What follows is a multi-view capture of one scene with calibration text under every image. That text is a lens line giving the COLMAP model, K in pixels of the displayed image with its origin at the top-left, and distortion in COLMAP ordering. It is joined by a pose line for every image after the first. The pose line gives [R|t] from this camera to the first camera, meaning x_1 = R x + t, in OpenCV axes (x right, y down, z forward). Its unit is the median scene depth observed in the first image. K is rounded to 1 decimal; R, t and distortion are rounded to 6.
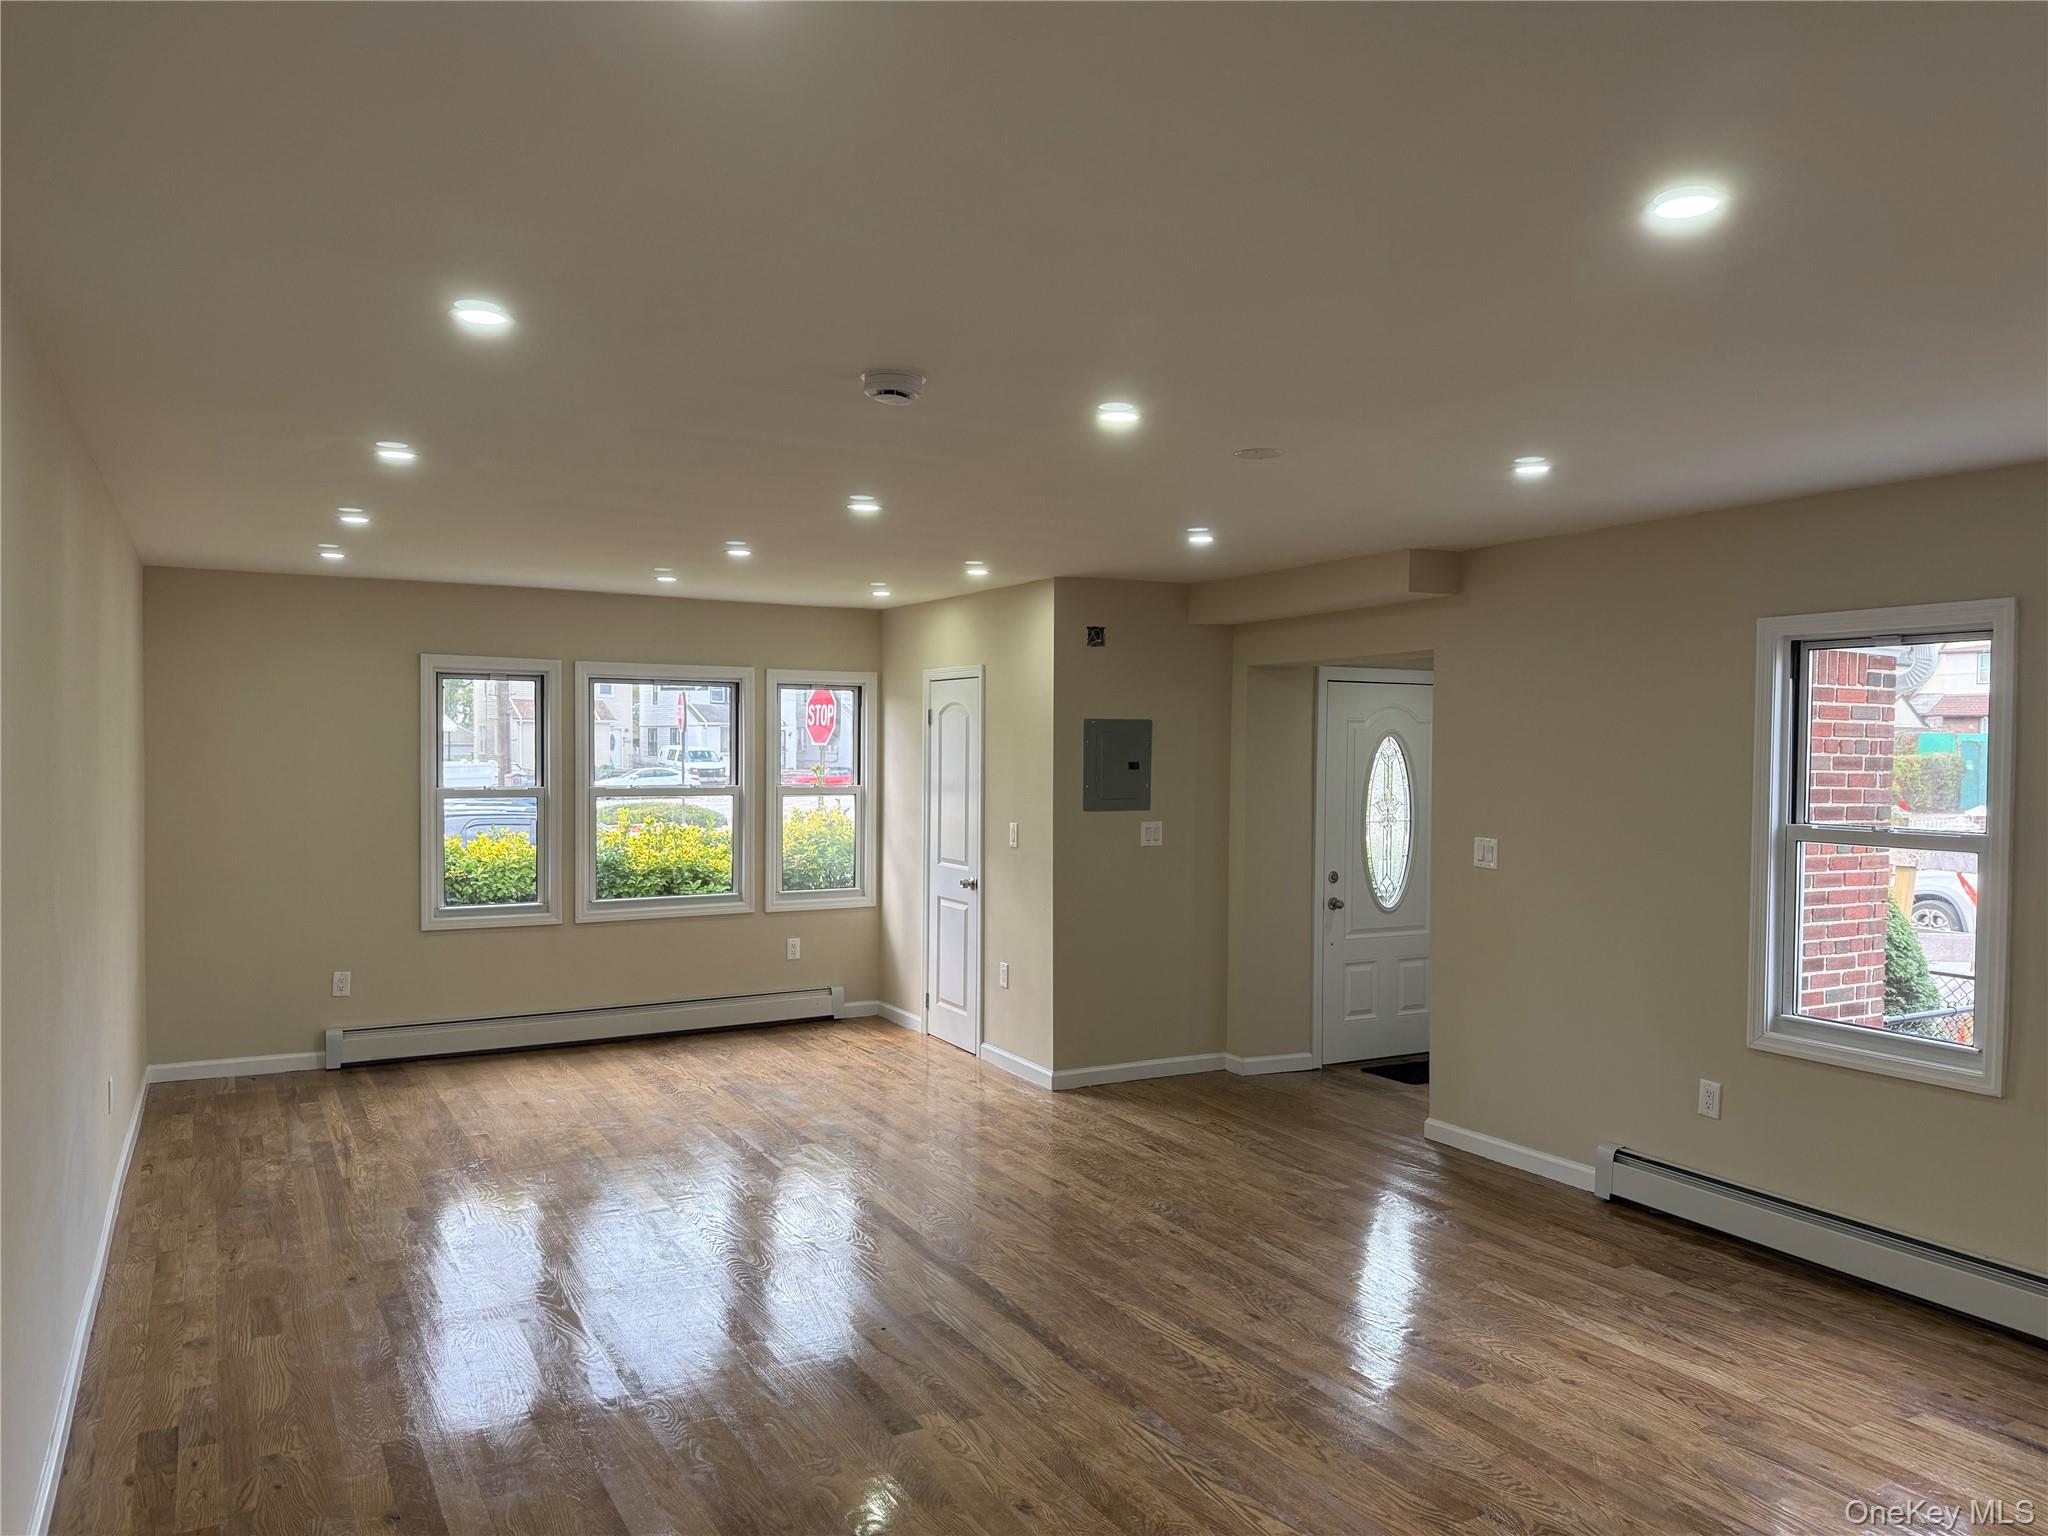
lens RADIAL K [[1397.7, 0, 1018.9], [0, 1397.7, 767.4], [0, 0, 1]] dist [0.032727, -0.058816]
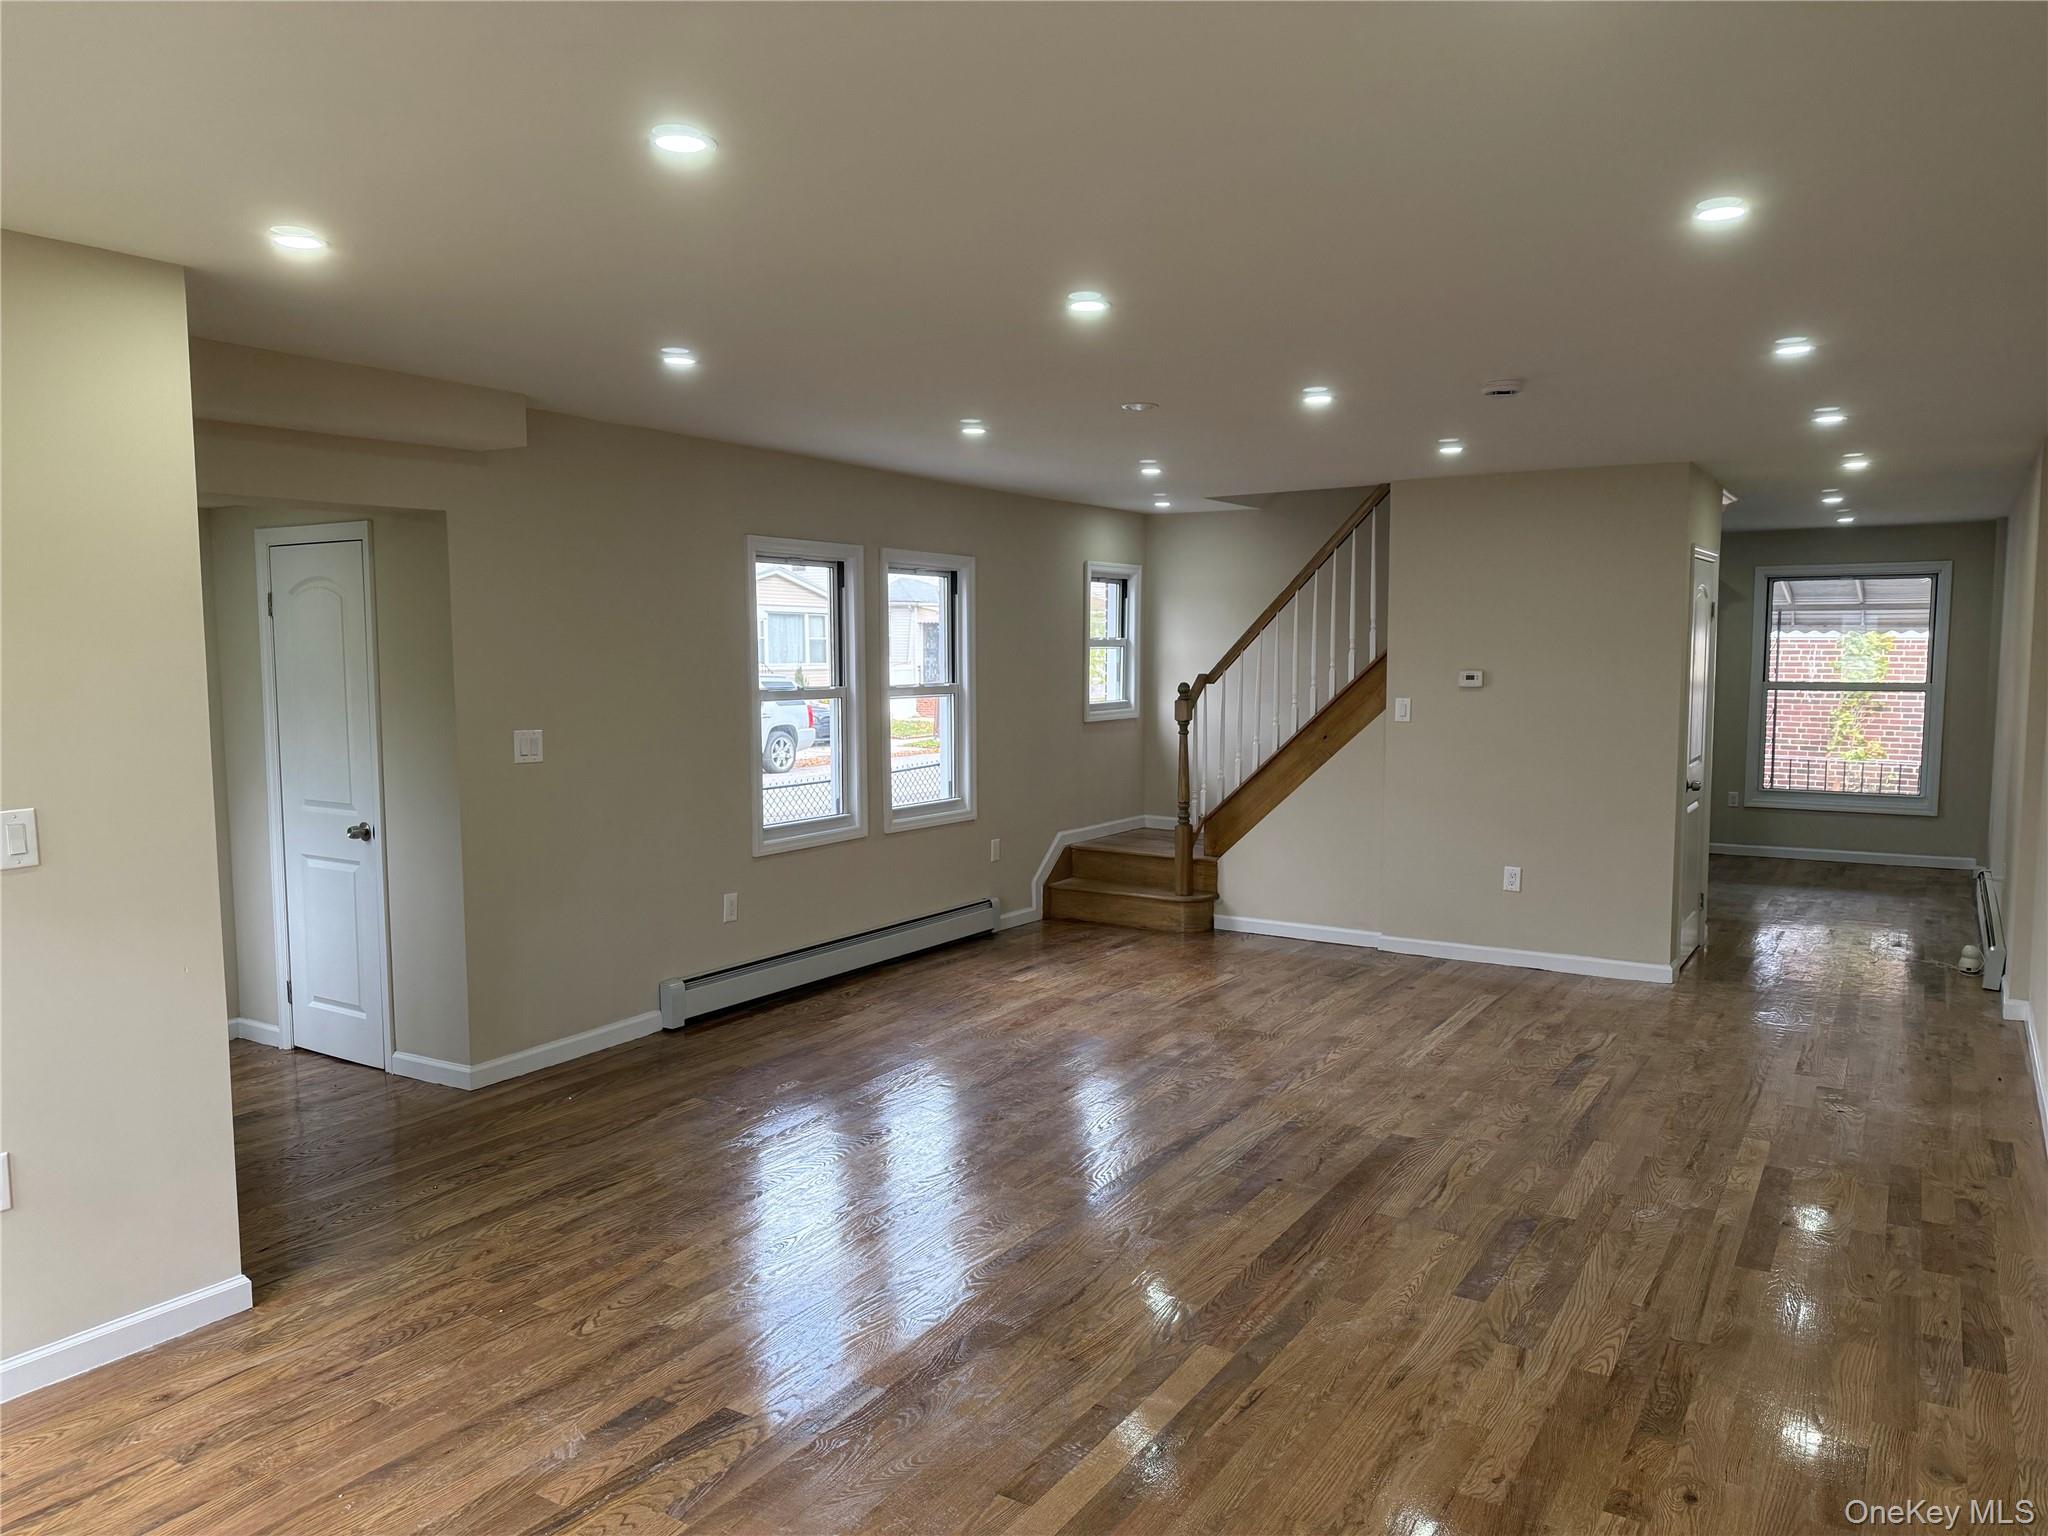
lens RADIAL K [[1397.7, 0, 1020.6], [0, 1397.7, 770.2], [0, 0, 1]] dist [0.032727, -0.058816]
pose [[-0.460570, -0.090220, 0.883027, -0.752976], [0.014344, 0.993935, 0.109033, -0.025094], [-0.887508, 0.062883, -0.456482, 1.343890]]
